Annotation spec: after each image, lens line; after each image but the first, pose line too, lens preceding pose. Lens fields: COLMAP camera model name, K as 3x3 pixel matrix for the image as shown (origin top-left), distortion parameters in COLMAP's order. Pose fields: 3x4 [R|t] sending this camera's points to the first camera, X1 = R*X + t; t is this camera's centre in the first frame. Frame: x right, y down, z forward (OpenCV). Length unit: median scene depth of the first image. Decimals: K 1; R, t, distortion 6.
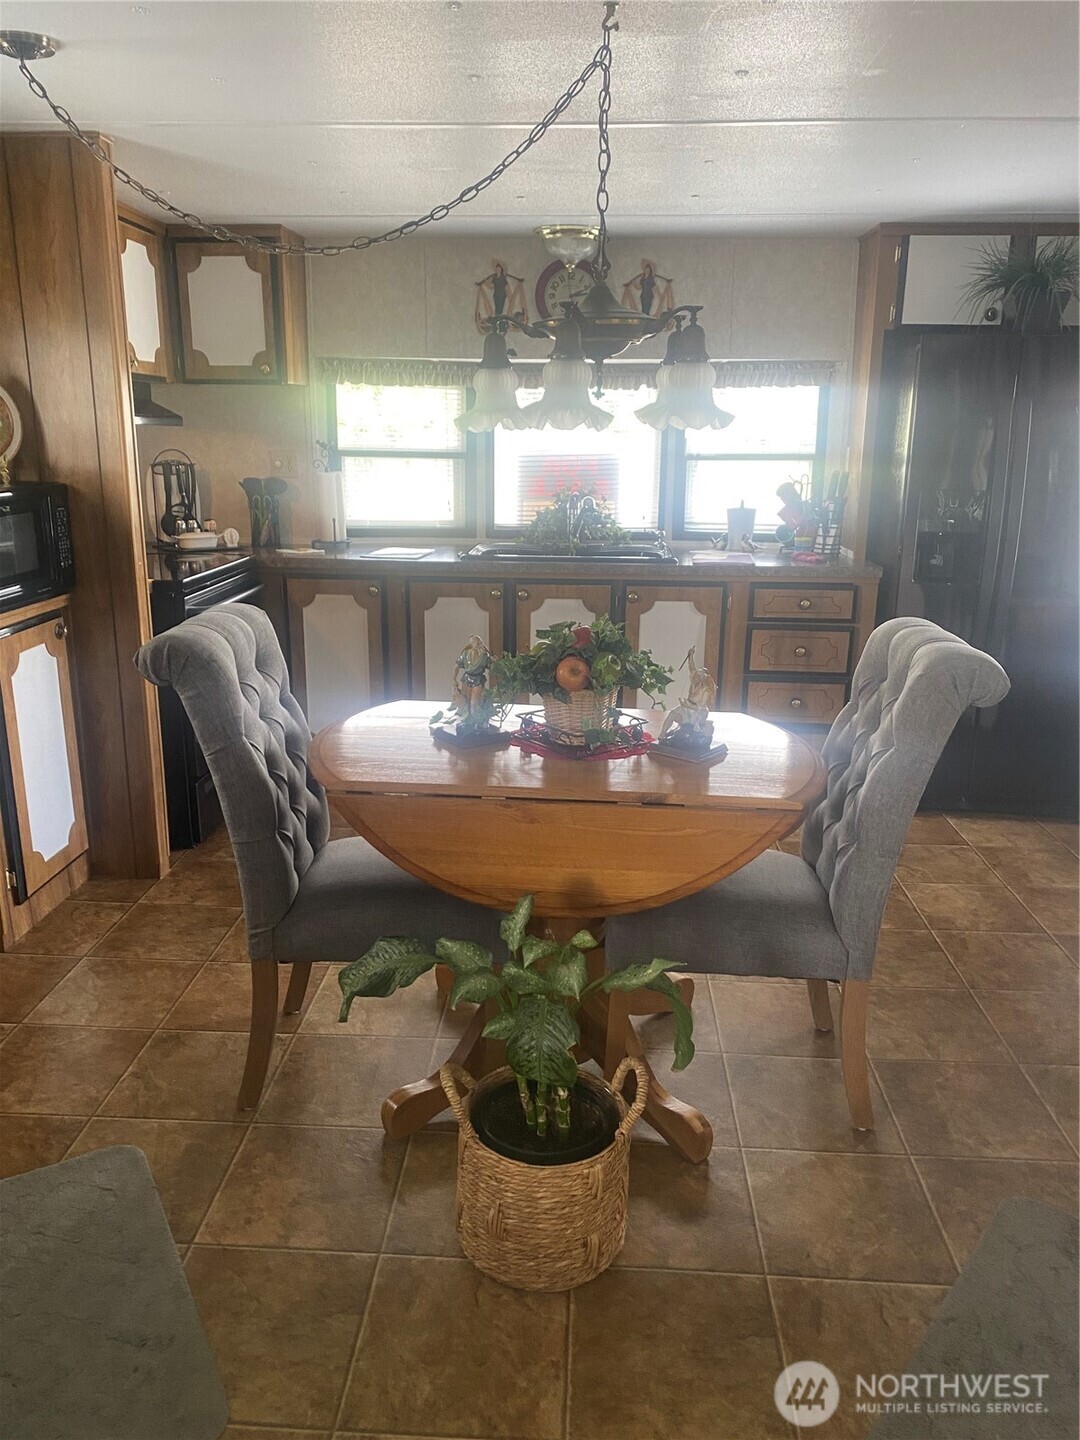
lens RADIAL K [[1118.6, 0, 524.2], [0, 1118.6, 714.5], [0, 0, 1]] dist [0.014392, -0.002318]
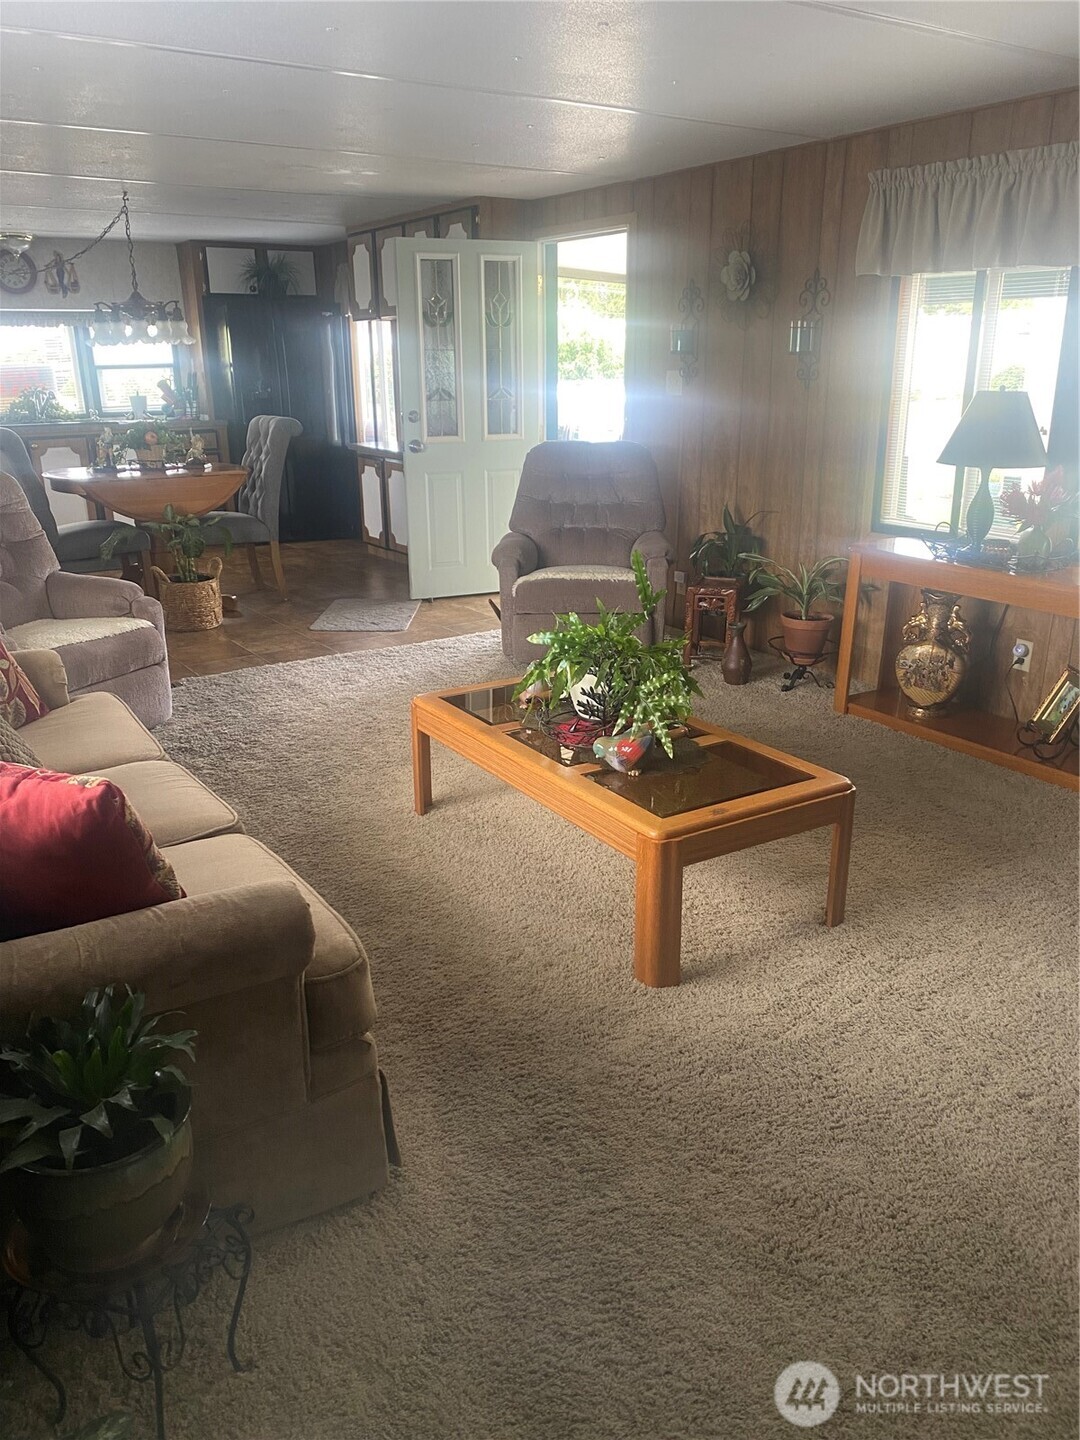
lens RADIAL K [[1086.5, 0, 540.0], [0, 1086.5, 720.0], [0, 0, 1]] dist [0.121295, -0.249203]
pose [[0.797914, -0.205324, 0.566723, -0.400044], [0.164709, 0.978683, 0.122677, 0.212721], [-0.579831, -0.004542, 0.814724, -0.803350]]
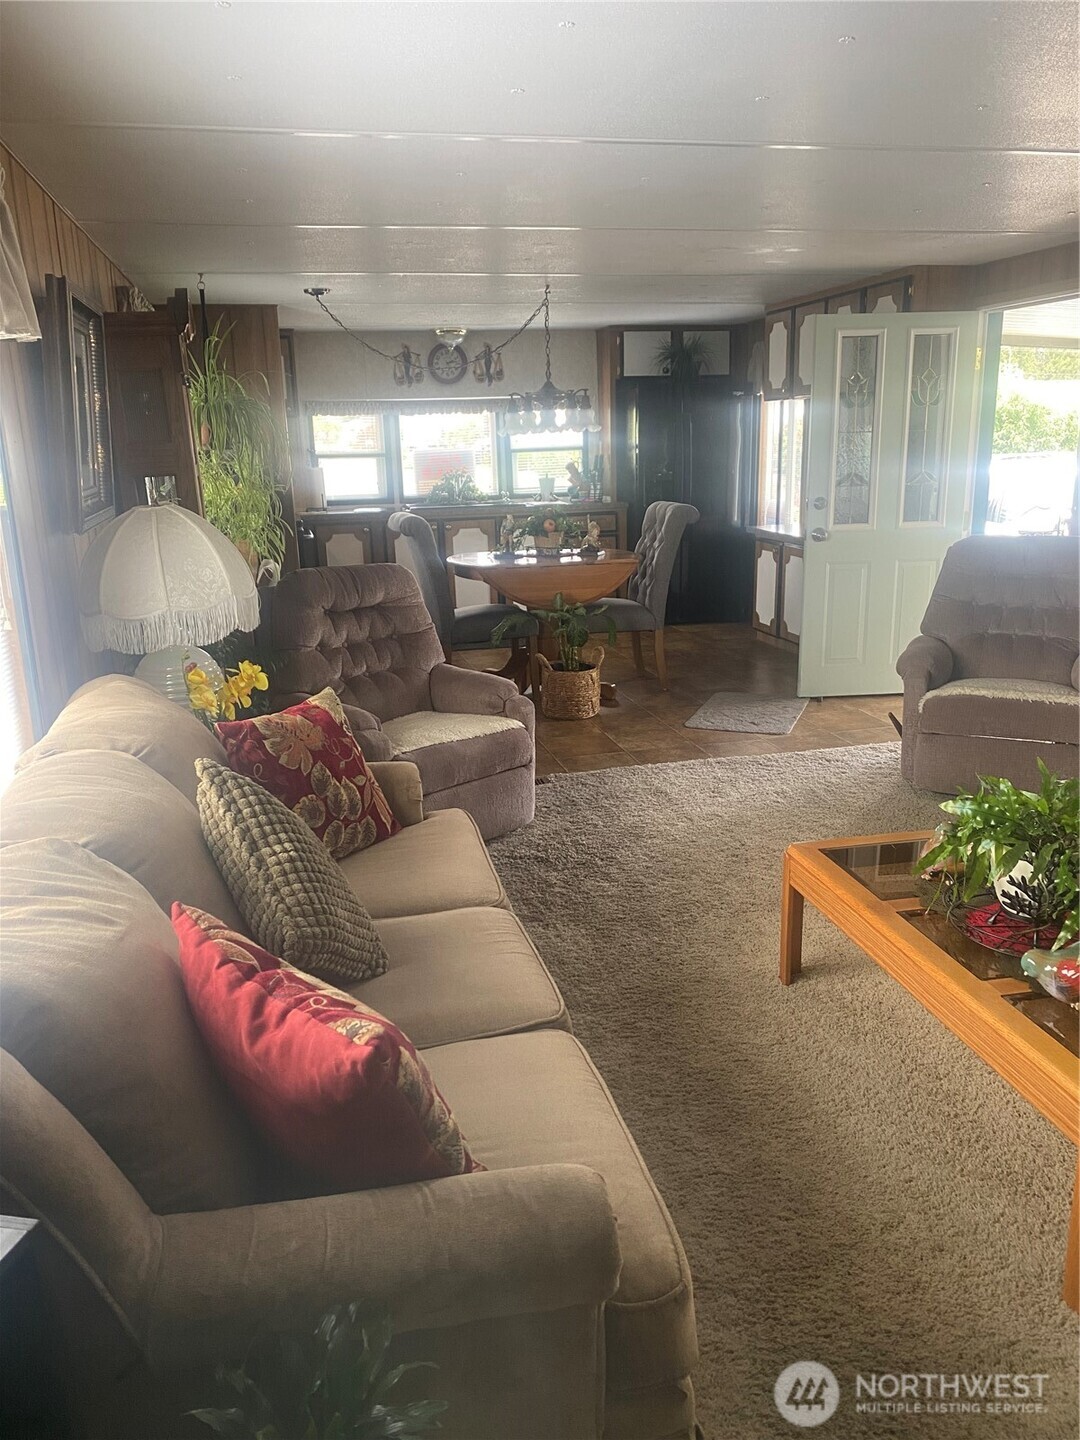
lens RADIAL K [[1098.2, 0, 532.8], [0, 1098.2, 724.4], [0, 0, 1]] dist [0.023854, -0.017922]
pose [[0.958699, -0.103942, 0.264750, -0.351832], [0.102008, 0.994560, 0.021082, 0.178055], [-0.265501, 0.006796, 0.964087, -0.729044]]
